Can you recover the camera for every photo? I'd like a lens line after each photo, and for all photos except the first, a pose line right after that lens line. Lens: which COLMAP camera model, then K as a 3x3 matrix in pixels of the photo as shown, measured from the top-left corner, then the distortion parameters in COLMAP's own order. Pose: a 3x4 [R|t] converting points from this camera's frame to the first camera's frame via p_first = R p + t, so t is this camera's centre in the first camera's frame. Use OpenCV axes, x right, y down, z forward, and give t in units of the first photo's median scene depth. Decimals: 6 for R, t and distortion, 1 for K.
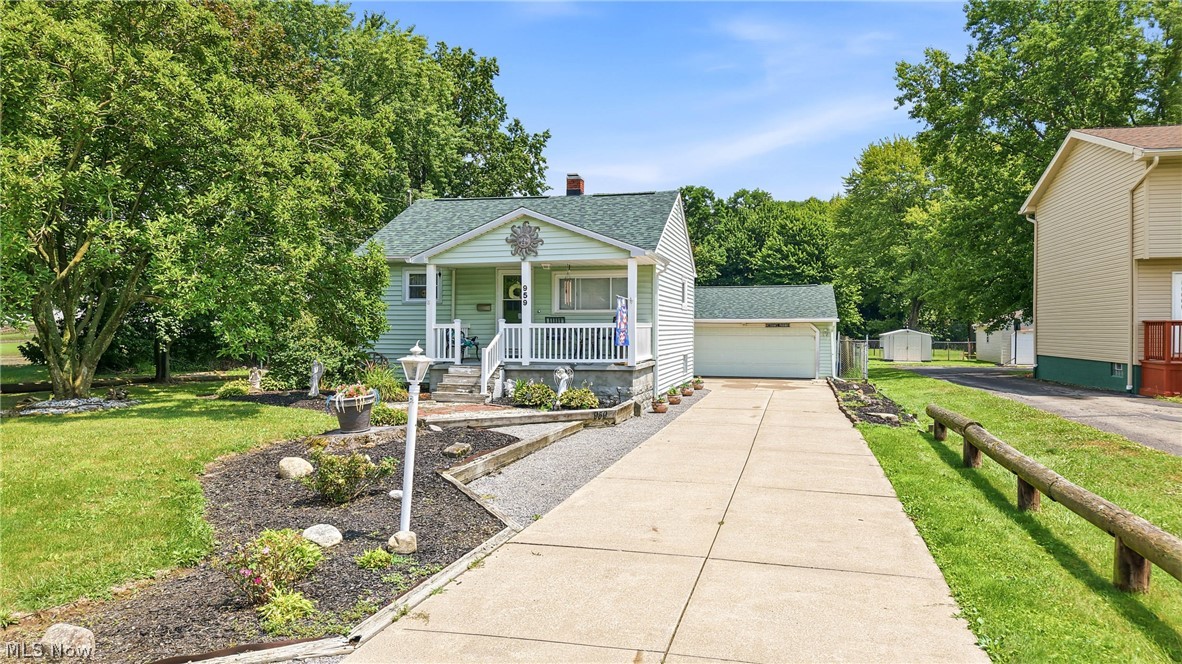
lens RADIAL K [[795.3, 0, 591.0], [0, 795.3, 332.0], [0, 0, 1]] dist [0.099690, -0.168225]
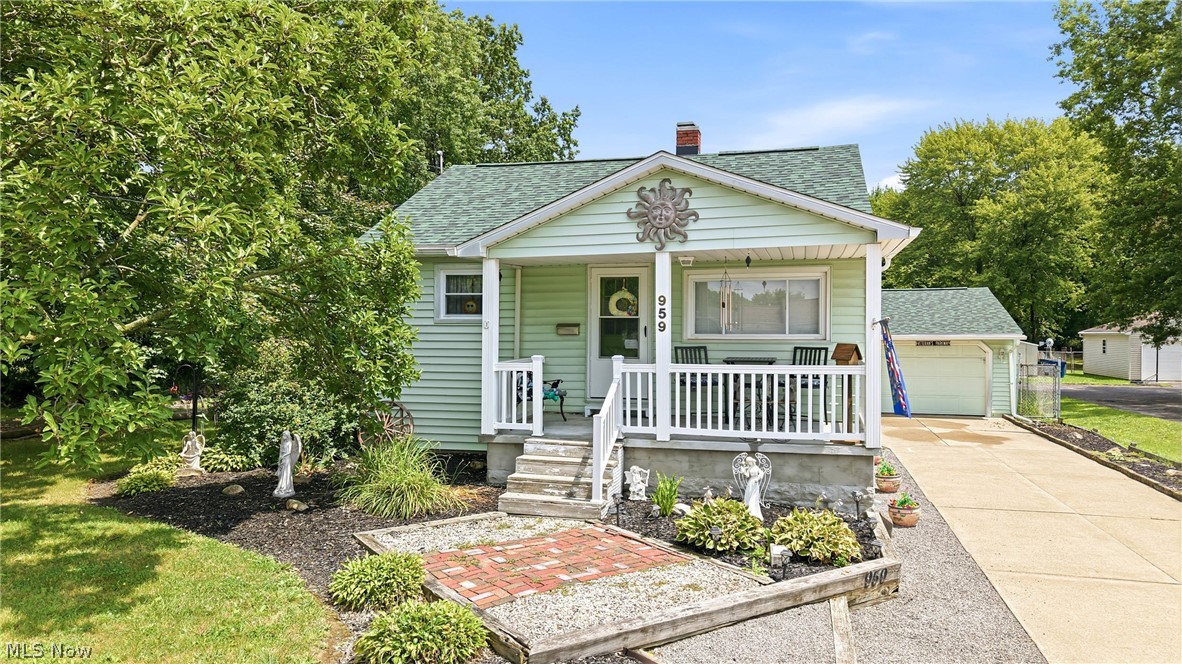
lens RADIAL K [[792.8, 0, 585.4], [0, 792.8, 332.4], [0, 0, 1]] dist [0.051141, -0.070290]
pose [[0.999900, -0.000126, -0.014140, -0.117990], [0.000164, 0.999996, 0.002643, -0.031717], [0.014139, -0.002646, 0.999897, 0.413099]]
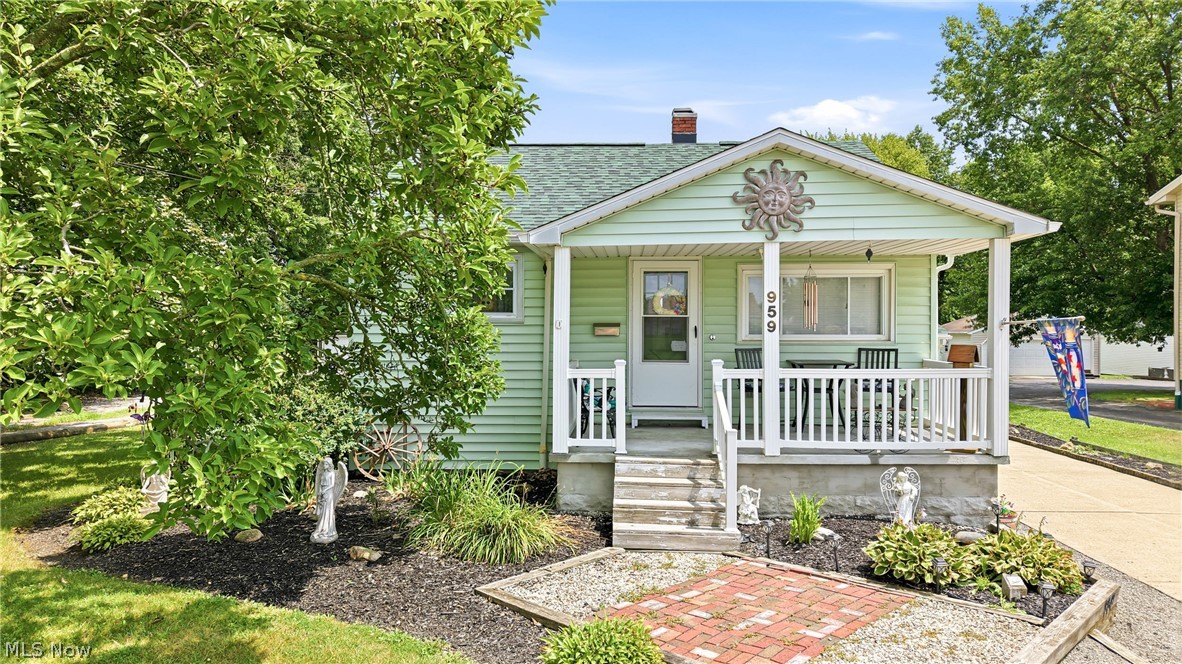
lens RADIAL K [[796.8, 0, 588.2], [0, 796.8, 336.8], [0, 0, 1]] dist [0.008947, -0.001172]
pose [[0.980373, -0.002470, 0.197138, -0.266049], [0.001047, 0.999973, 0.007322, -0.031704], [-0.197151, -0.006972, 0.980348, 0.498466]]
